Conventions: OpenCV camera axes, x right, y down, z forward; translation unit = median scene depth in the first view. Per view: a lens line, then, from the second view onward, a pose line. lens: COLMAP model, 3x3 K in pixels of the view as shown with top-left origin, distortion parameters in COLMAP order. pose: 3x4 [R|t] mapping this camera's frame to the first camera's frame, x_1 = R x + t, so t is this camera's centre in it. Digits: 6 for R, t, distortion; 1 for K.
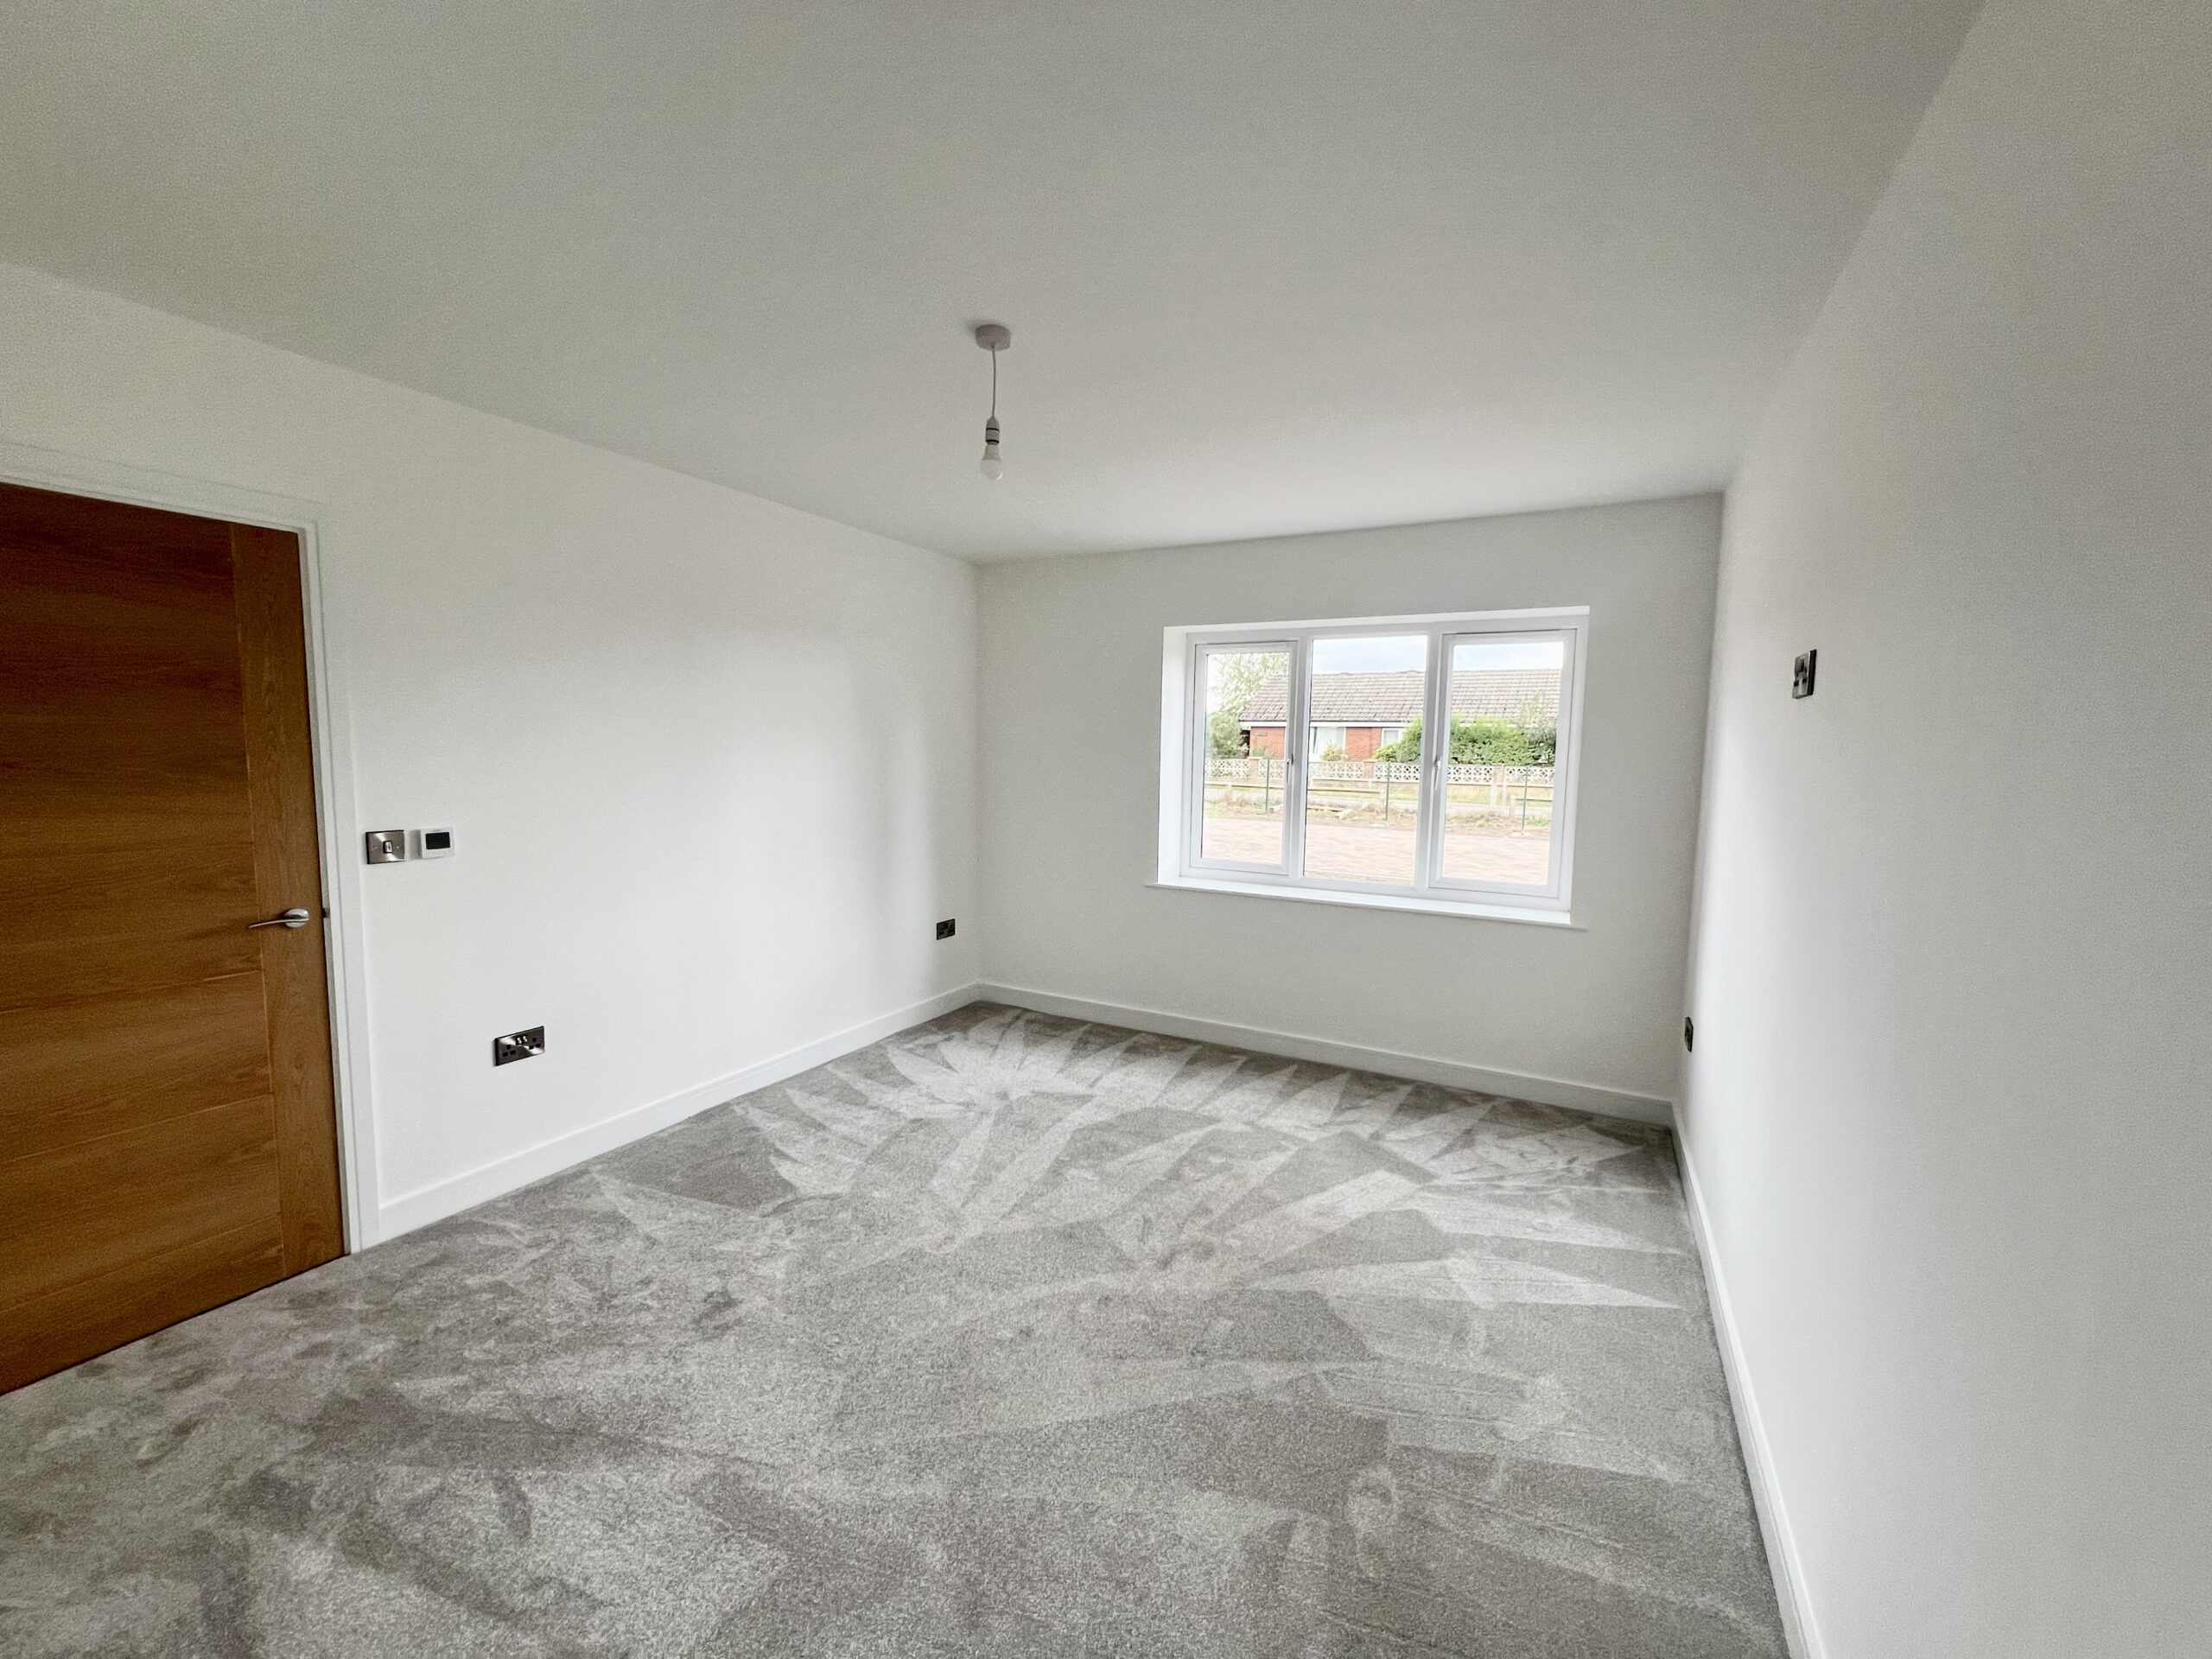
lens RADIAL K [[888.5, 0, 1094.2], [0, 888.5, 812.2], [0, 0, 1]] dist [-0.002230, 0.000922]
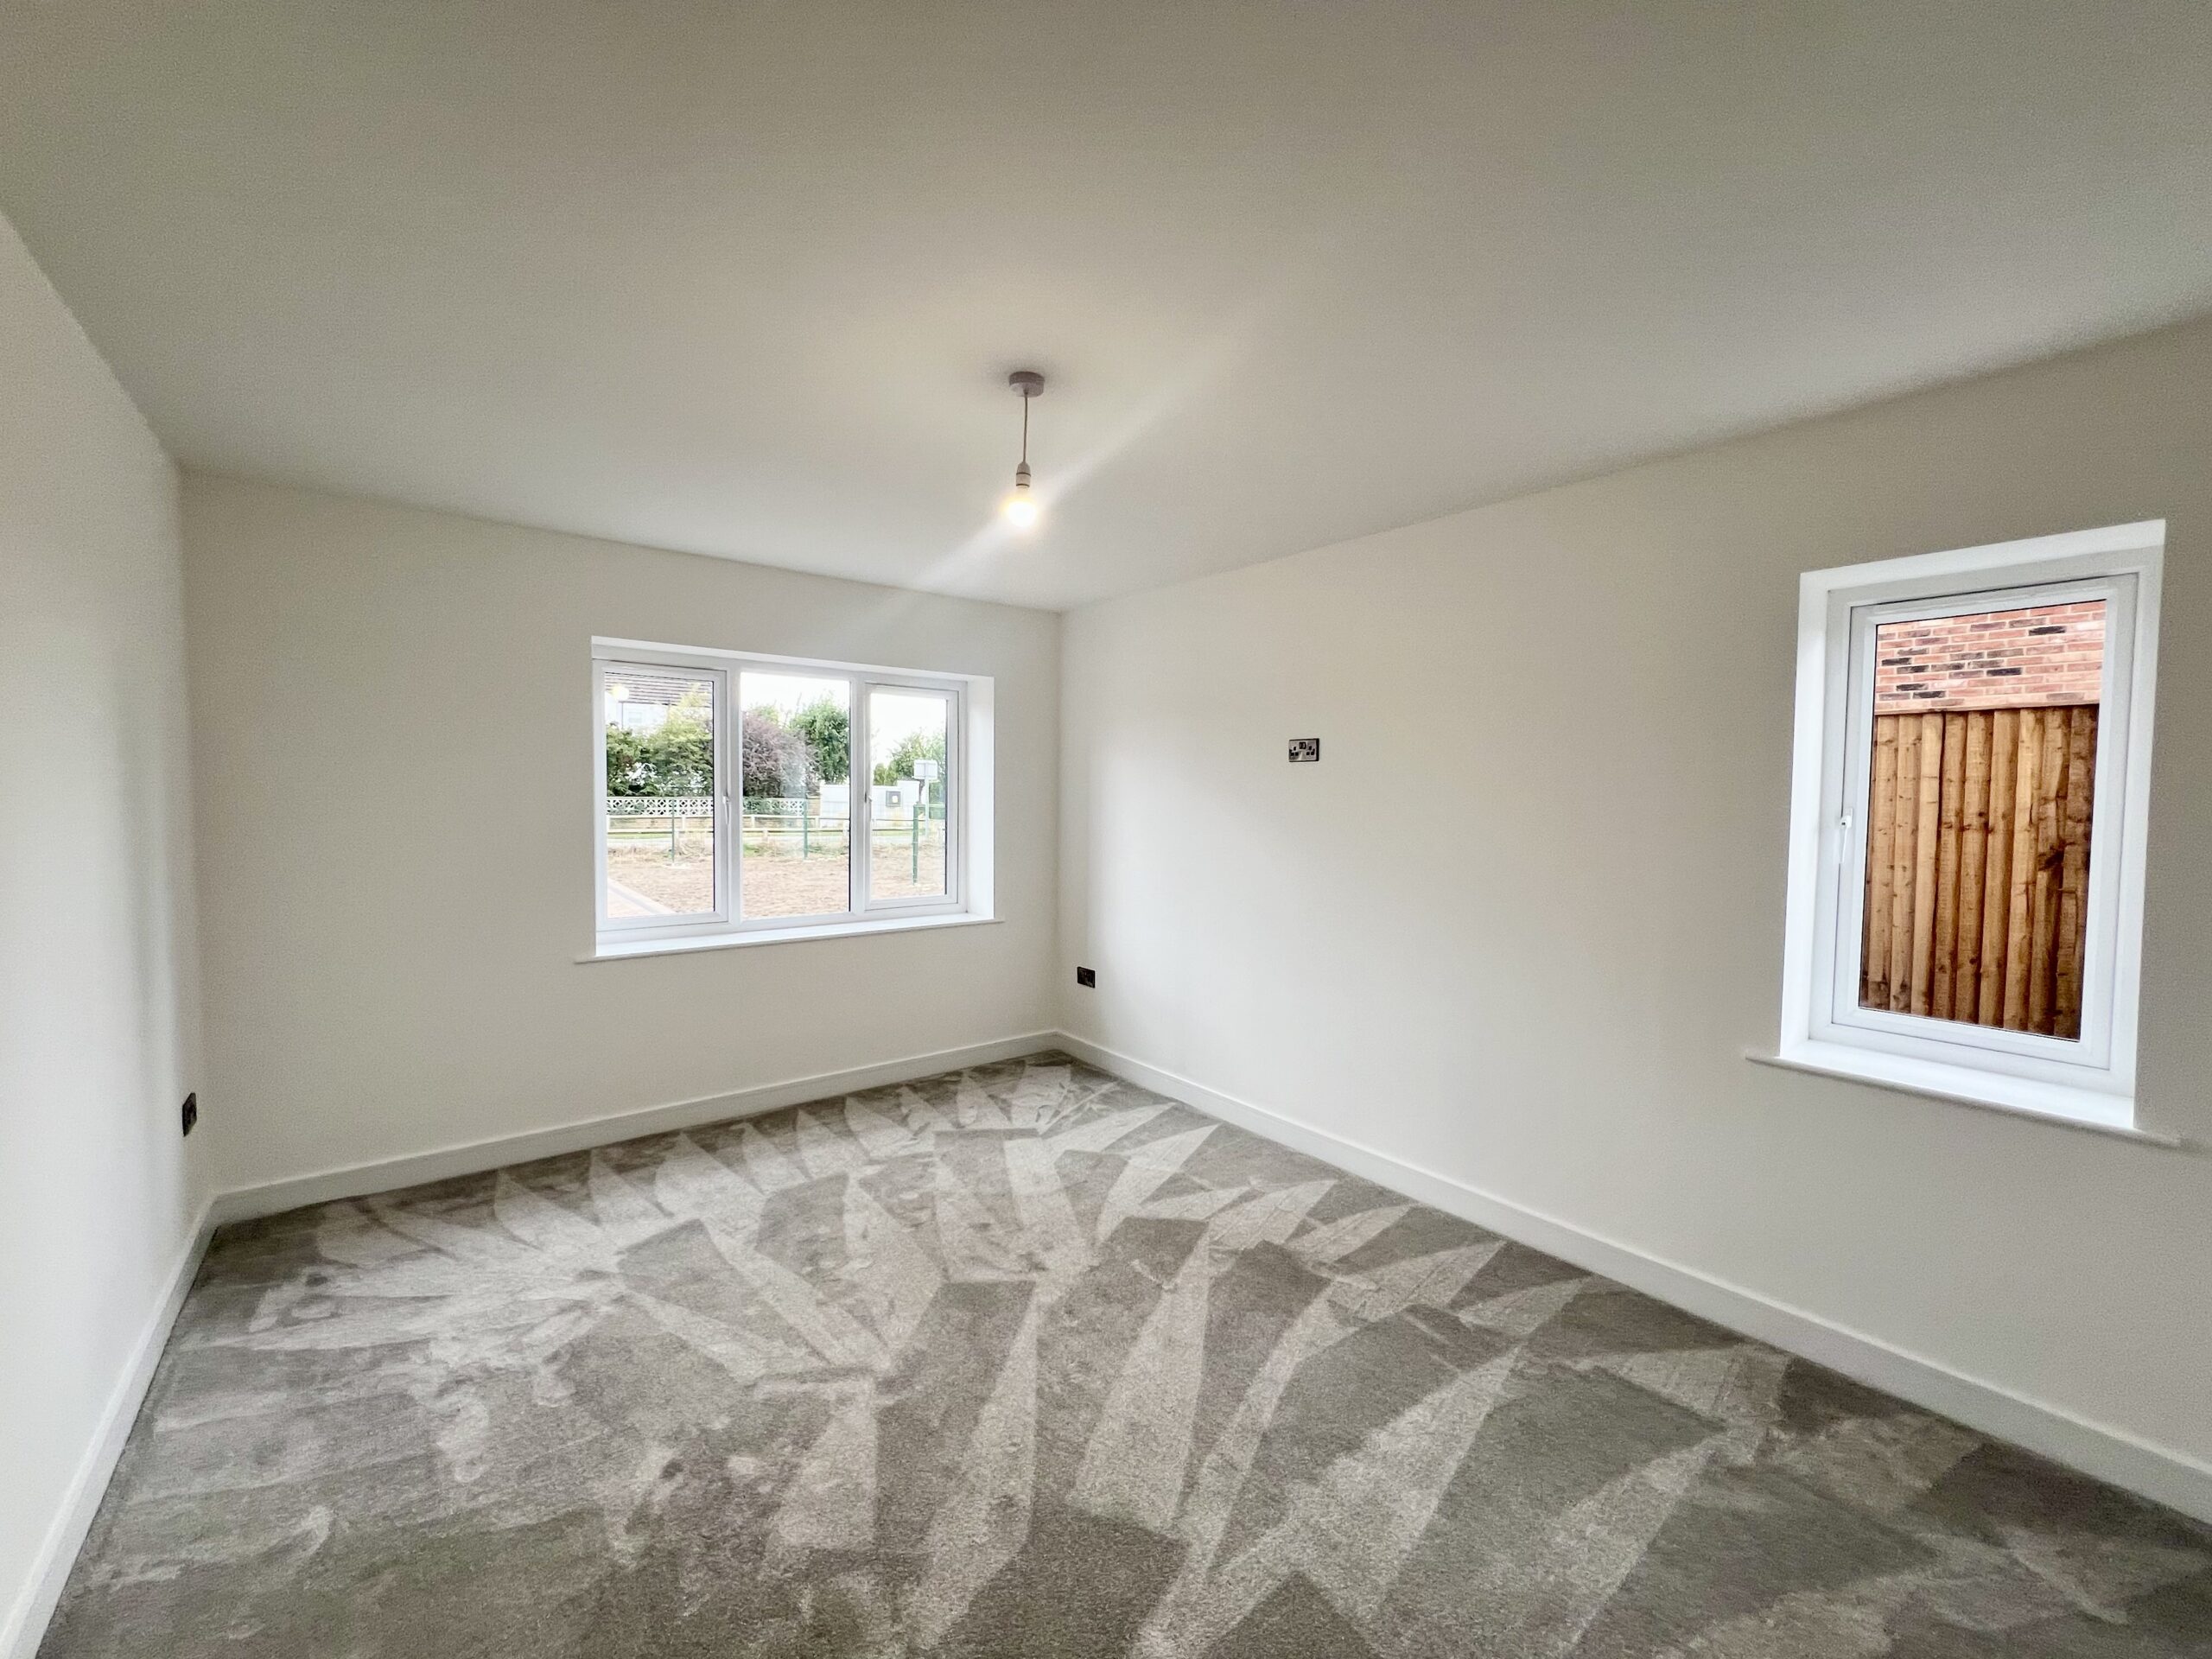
lens RADIAL K [[888.5, 0, 1114.3], [0, 888.5, 819.8], [0, 0, 1]] dist [-0.002230, 0.000922]
pose [[0.390142, -0.042989, 0.919751, -0.544498], [0.065104, 0.997697, 0.019016, -0.029895], [-0.918450, 0.052461, 0.392042, 0.299509]]
